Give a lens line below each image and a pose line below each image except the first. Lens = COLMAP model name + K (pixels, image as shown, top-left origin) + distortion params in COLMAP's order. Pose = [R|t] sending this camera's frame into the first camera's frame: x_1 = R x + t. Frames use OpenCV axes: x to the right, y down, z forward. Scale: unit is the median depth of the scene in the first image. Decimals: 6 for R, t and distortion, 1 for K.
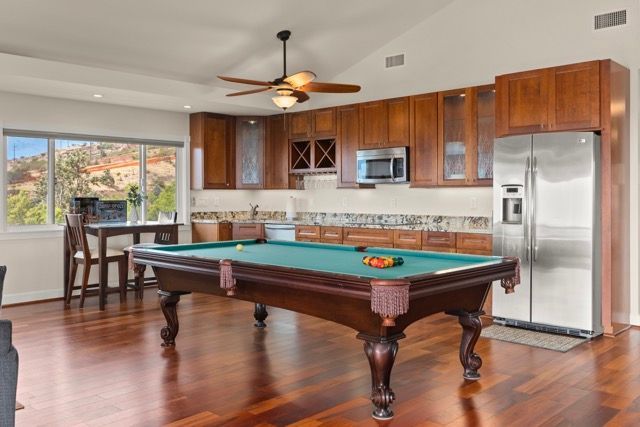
lens RADIAL K [[569.9, 0, 320.9], [0, 569.9, 212.6], [0, 0, 1]] dist [-0.036606, -0.001810]
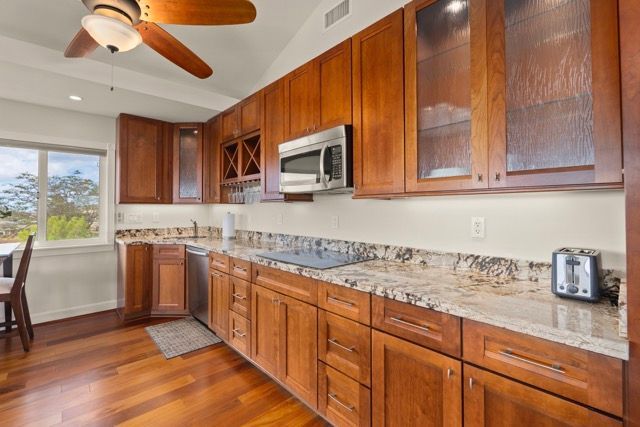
lens RADIAL K [[286.7, 0, 317.9], [0, 286.7, 207.8], [0, 0, 1]] dist [-0.002749, -0.000397]
pose [[0.997940, -0.000402, -0.064155, 0.127620], [-0.001842, 0.999389, -0.034907, -0.022456], [0.064129, 0.034953, 0.997329, 0.655829]]
